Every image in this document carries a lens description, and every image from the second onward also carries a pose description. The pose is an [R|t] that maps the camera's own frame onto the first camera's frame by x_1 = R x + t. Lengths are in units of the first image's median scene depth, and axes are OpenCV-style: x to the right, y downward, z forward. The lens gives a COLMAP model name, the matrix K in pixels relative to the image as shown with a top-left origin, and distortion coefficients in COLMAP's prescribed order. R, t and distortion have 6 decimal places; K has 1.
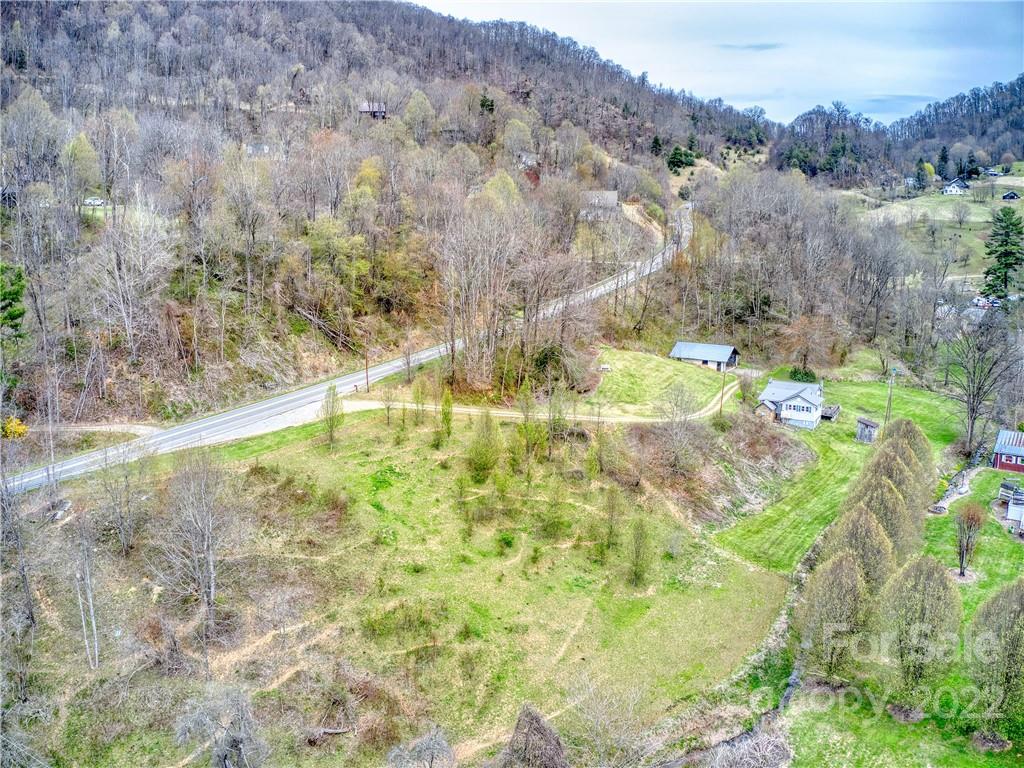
lens RADIAL K [[848.2, 0, 512.0], [0, 848.2, 384.0], [0, 0, 1]] dist [-0.188131, 0.014068]
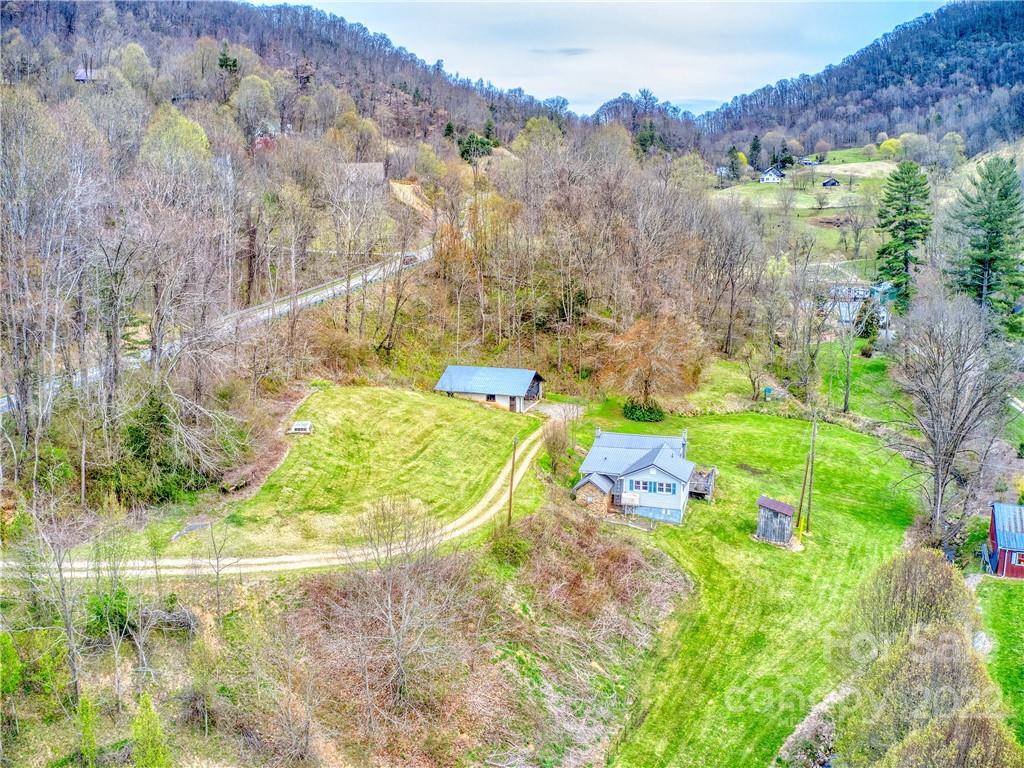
lens RADIAL K [[848.2, 0, 512.0], [0, 848.2, 384.0], [0, 0, 1]] dist [-0.188131, 0.014068]
pose [[0.974756, -0.041396, 0.219402, 0.096489], [0.043066, 0.999068, -0.002829, -0.030538], [-0.219080, 0.012206, 0.975630, 0.340992]]
